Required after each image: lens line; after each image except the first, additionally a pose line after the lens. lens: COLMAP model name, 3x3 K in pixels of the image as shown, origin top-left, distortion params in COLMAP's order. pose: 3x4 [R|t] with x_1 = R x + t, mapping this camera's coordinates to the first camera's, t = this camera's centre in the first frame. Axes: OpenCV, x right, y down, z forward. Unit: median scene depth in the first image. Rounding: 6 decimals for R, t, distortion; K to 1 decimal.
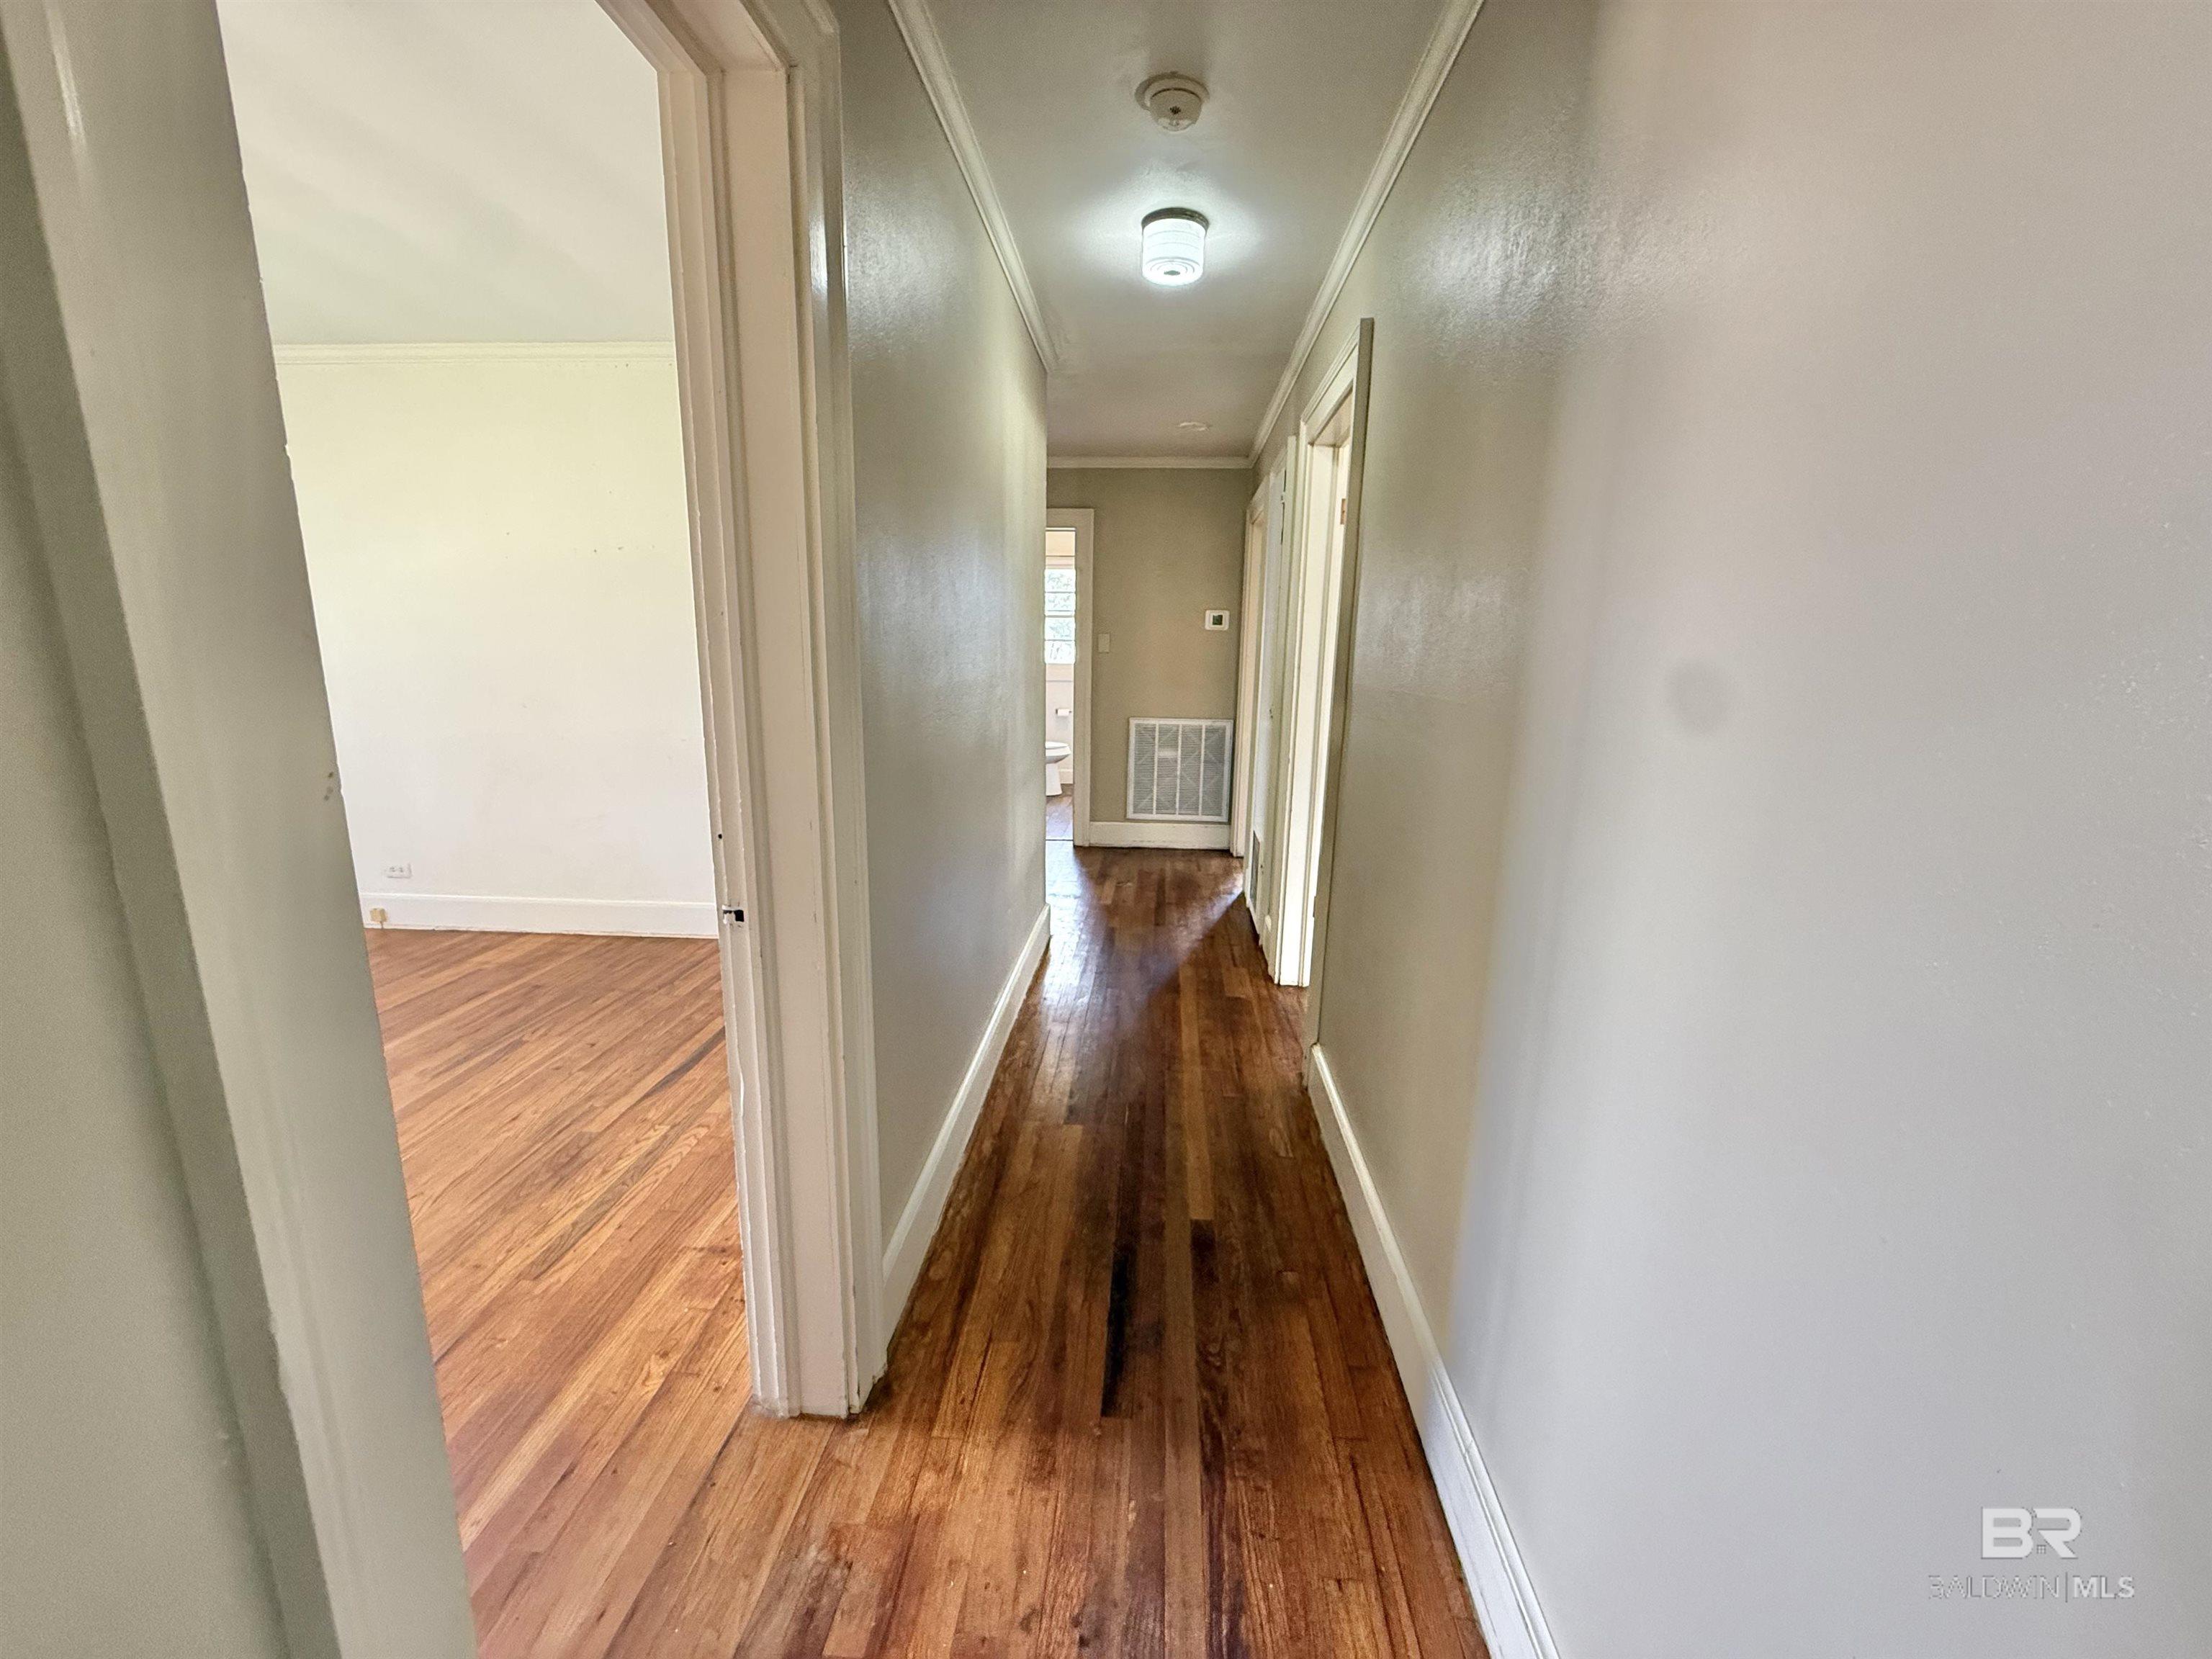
lens RADIAL K [[880.1, 0, 1098.9], [0, 880.1, 830.7], [0, 0, 1]] dist [0.000244, 0.000108]
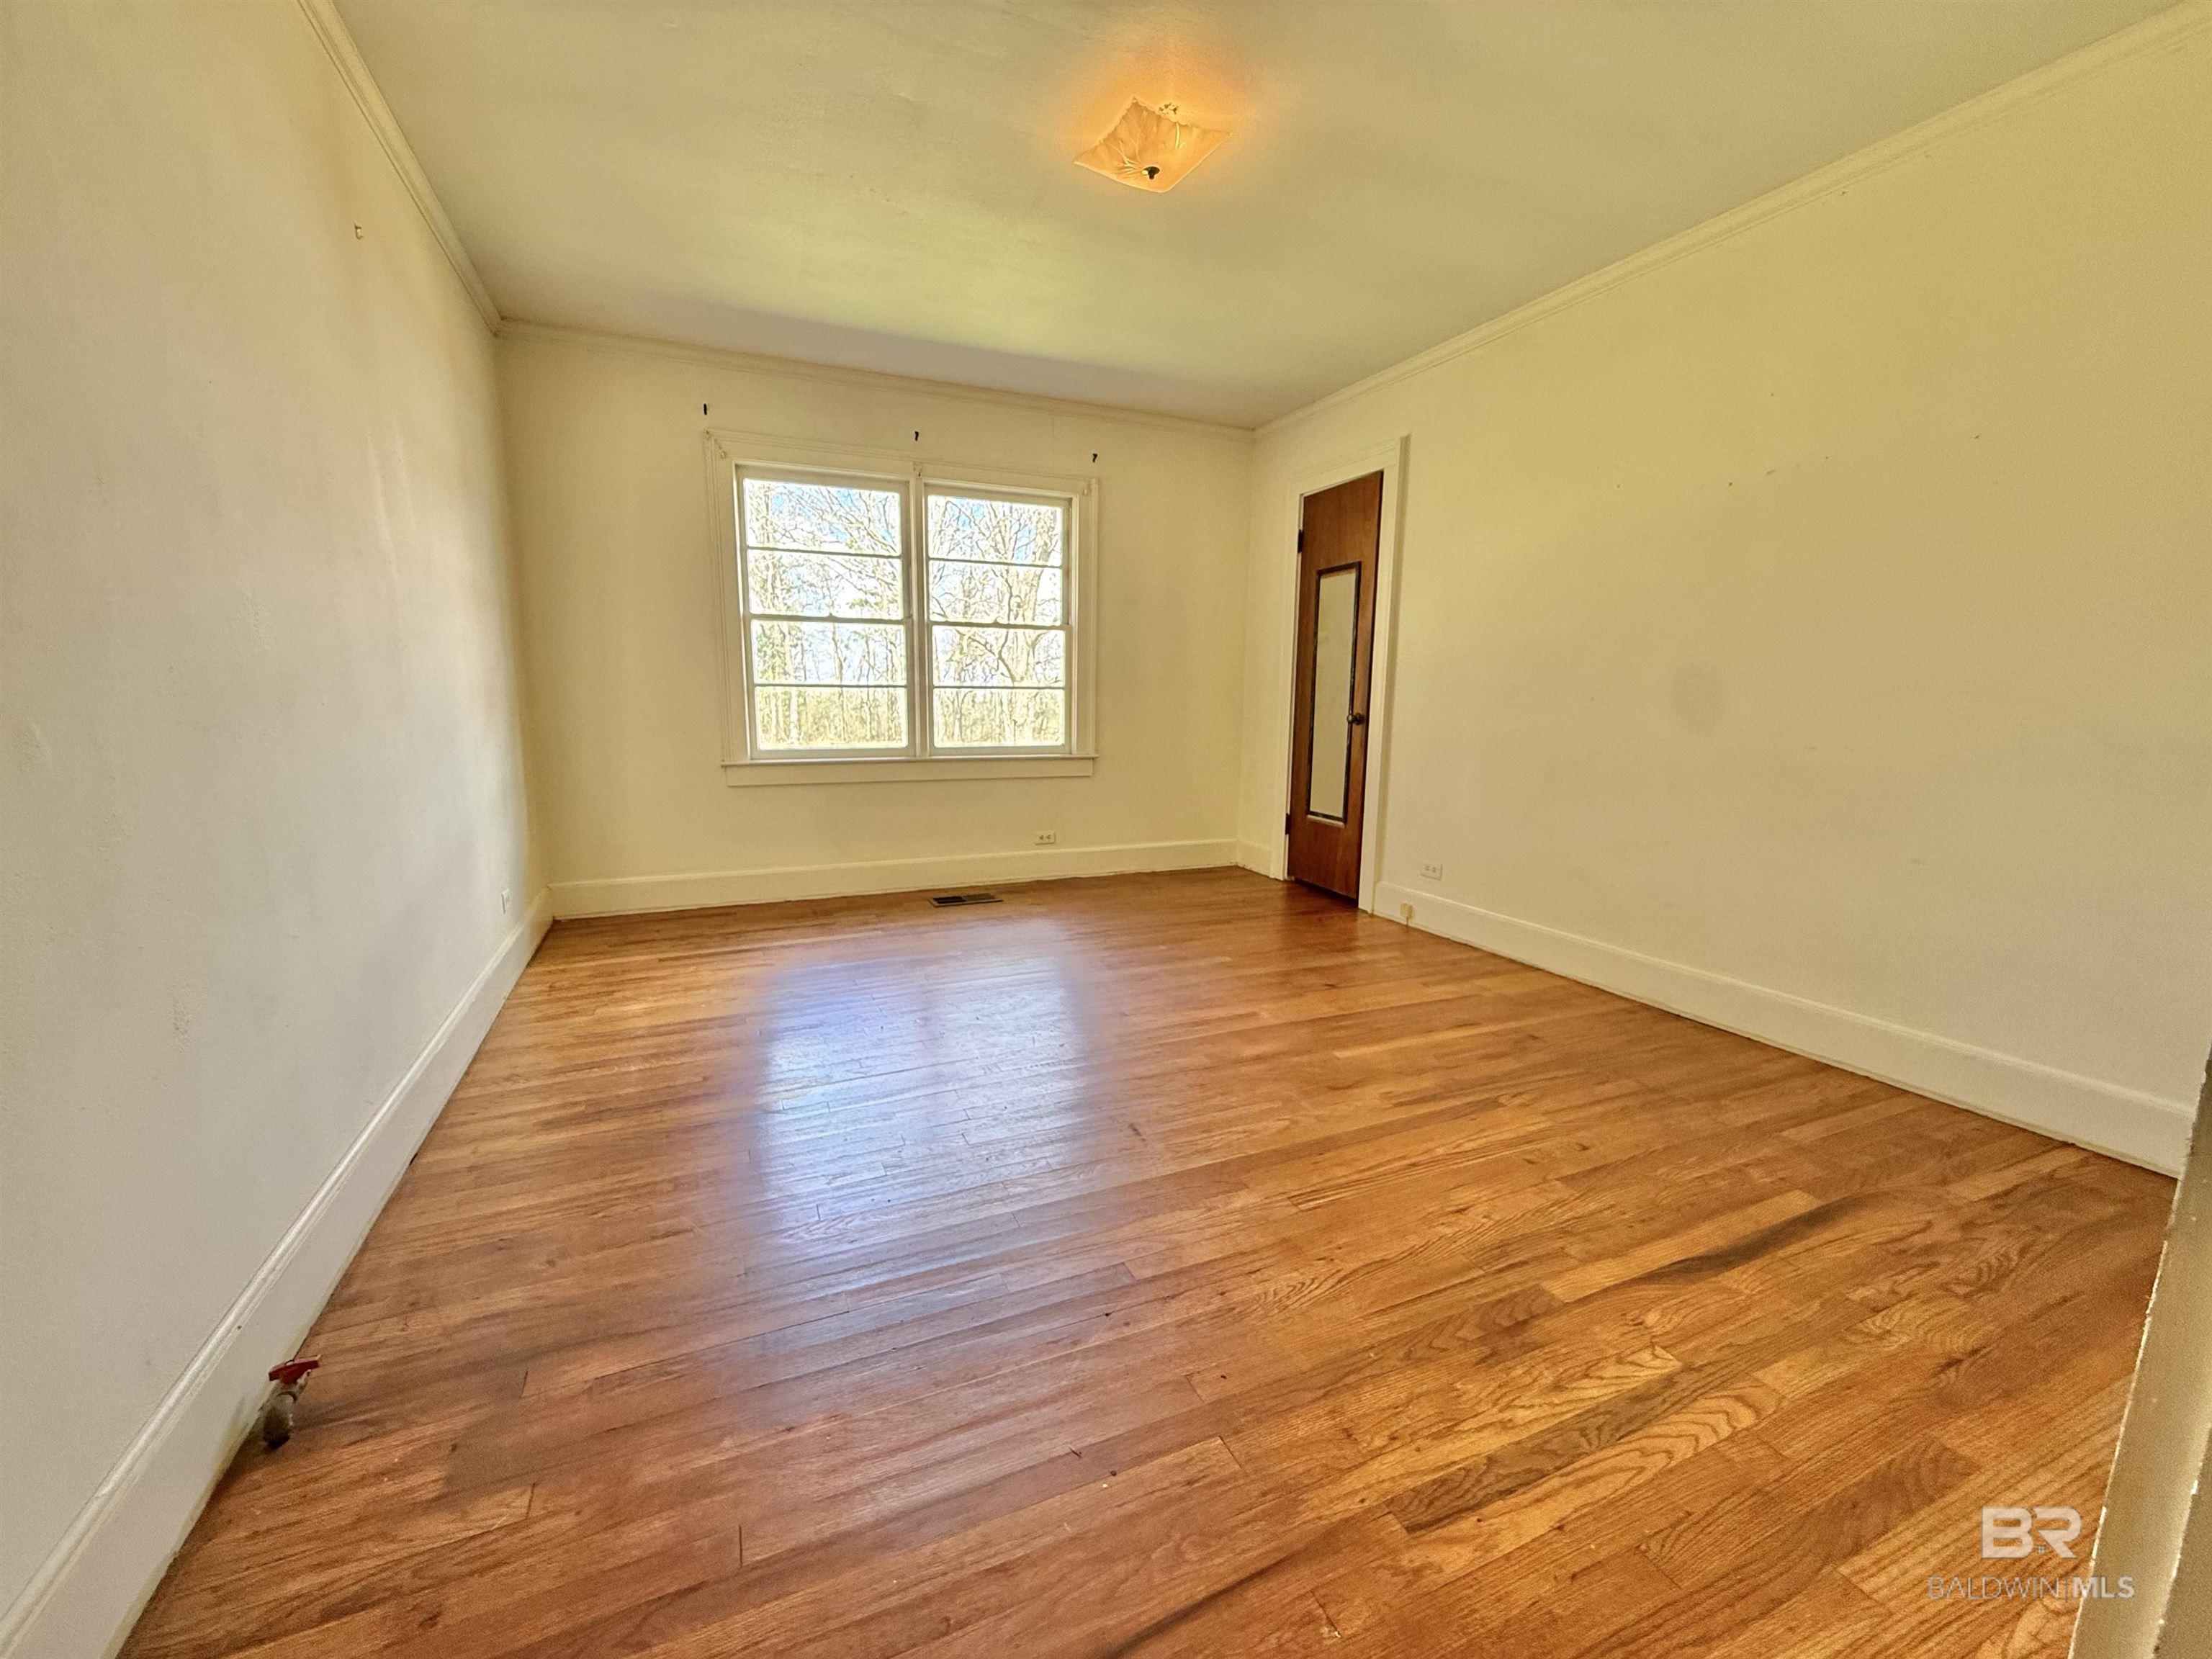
lens RADIAL K [[880.1, 0, 1098.9], [0, 880.1, 830.7], [0, 0, 1]] dist [0.000244, 0.000108]
pose [[0.467016, 0.130125, -0.874622, -0.182979], [-0.182950, 0.981930, 0.048401, 0.033409], [0.865116, 0.137408, 0.482383, 0.305414]]
